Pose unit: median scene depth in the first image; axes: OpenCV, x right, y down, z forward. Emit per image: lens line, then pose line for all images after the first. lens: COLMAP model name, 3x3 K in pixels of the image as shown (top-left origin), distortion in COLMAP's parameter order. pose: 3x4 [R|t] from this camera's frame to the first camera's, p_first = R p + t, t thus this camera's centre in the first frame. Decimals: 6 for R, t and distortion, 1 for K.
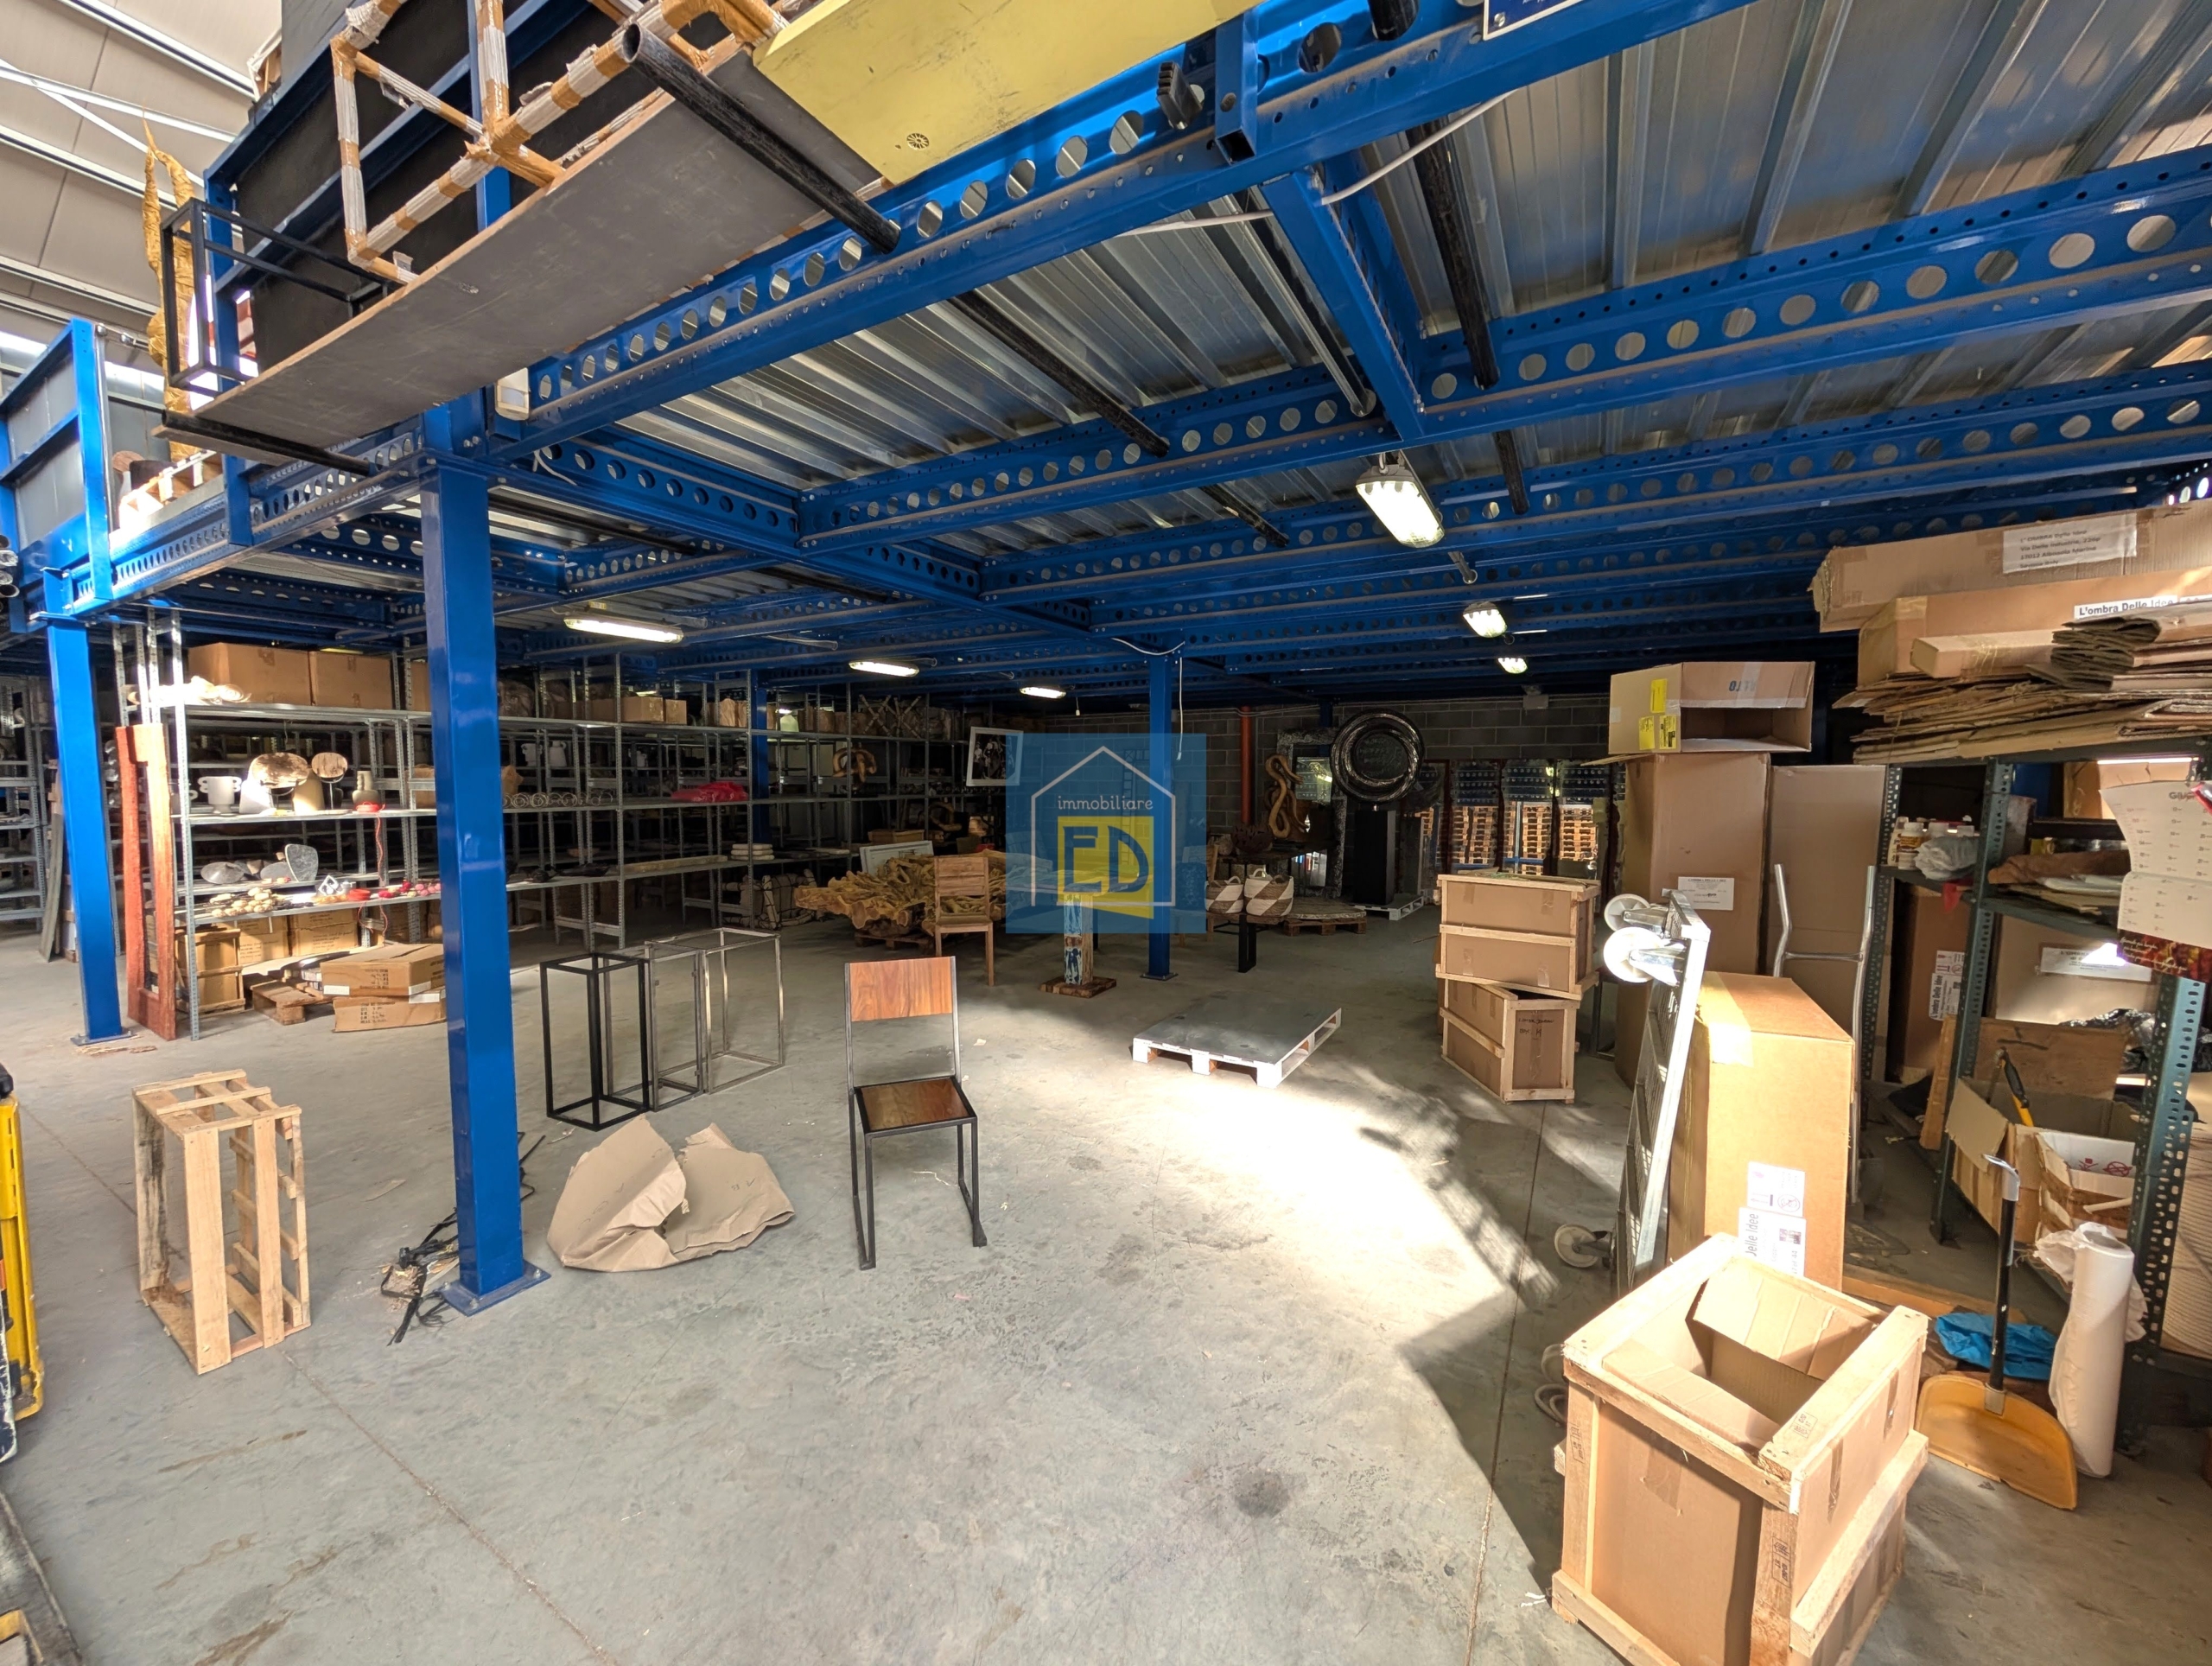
lens RADIAL K [[836.1, 0, 1101.9], [0, 836.1, 832.2], [0, 0, 1]] dist [0.001415, -0.000051]
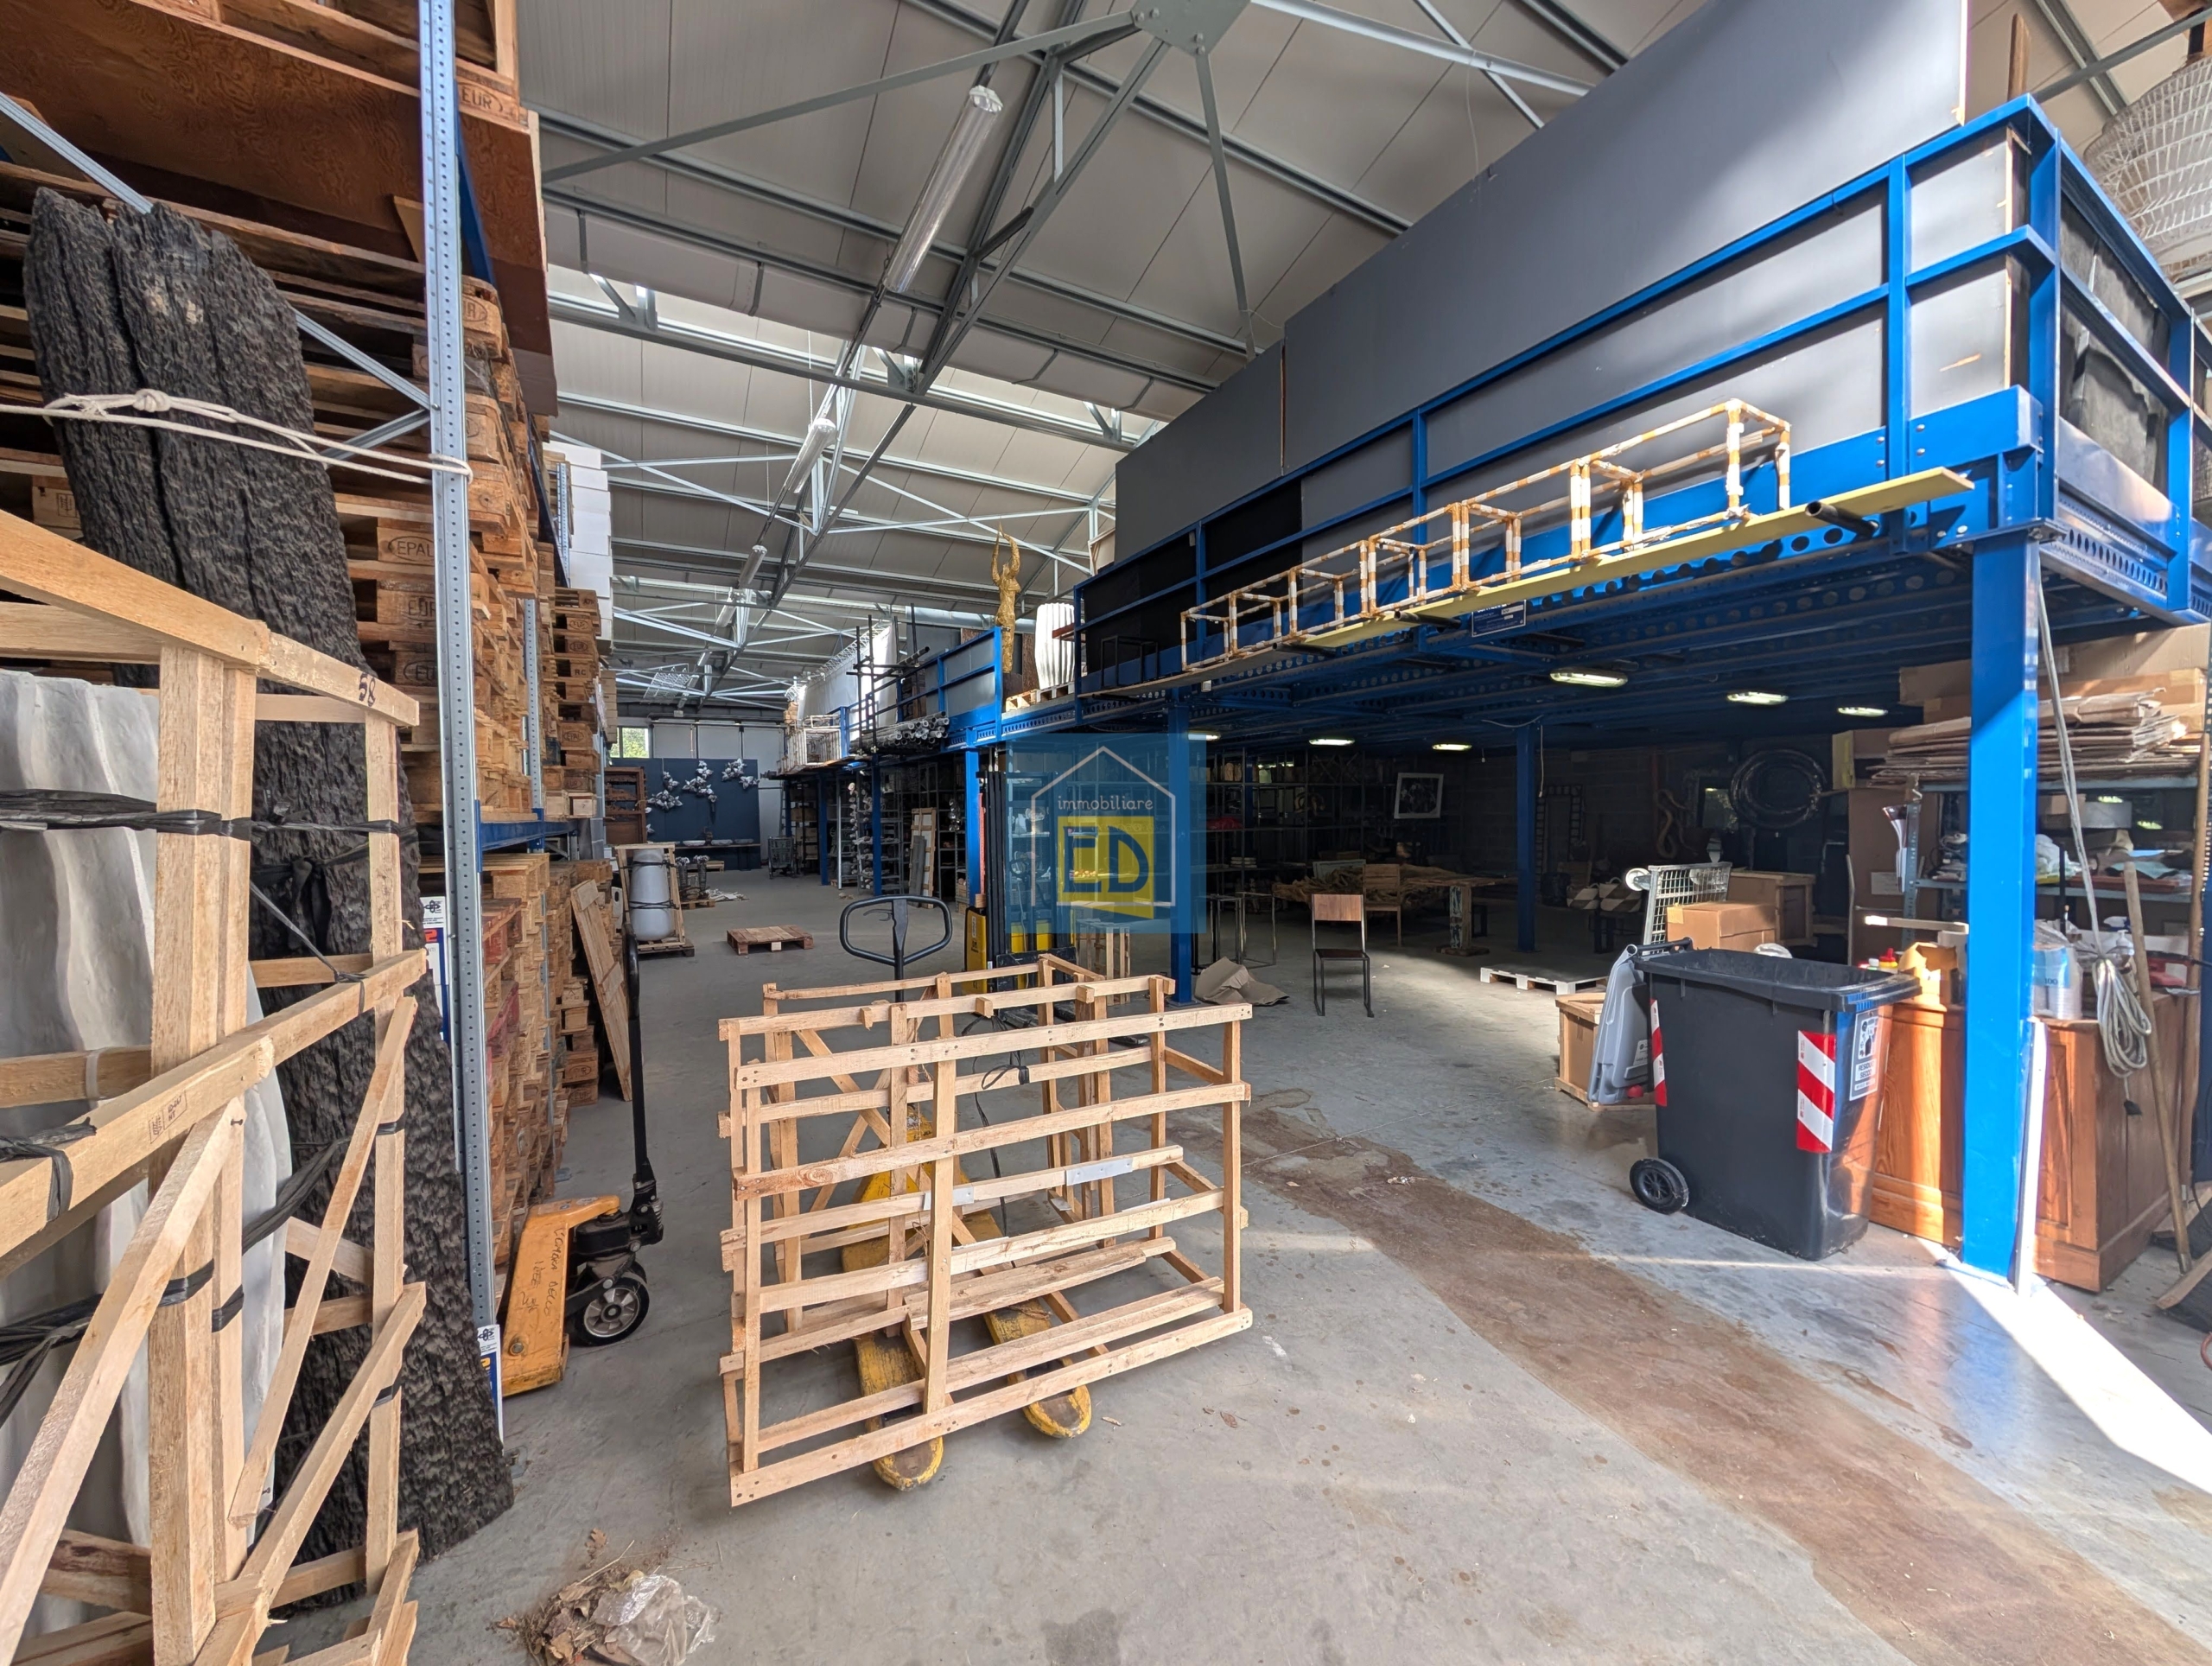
lens RADIAL K [[836.1, 0, 1101.9], [0, 836.1, 832.2], [0, 0, 1]] dist [0.001415, -0.000051]
pose [[0.867119, -0.001220, -0.498099, 0.148786], [-0.020516, 0.999061, -0.038164, 0.040540], [0.497678, 0.043312, 0.866280, -0.569403]]
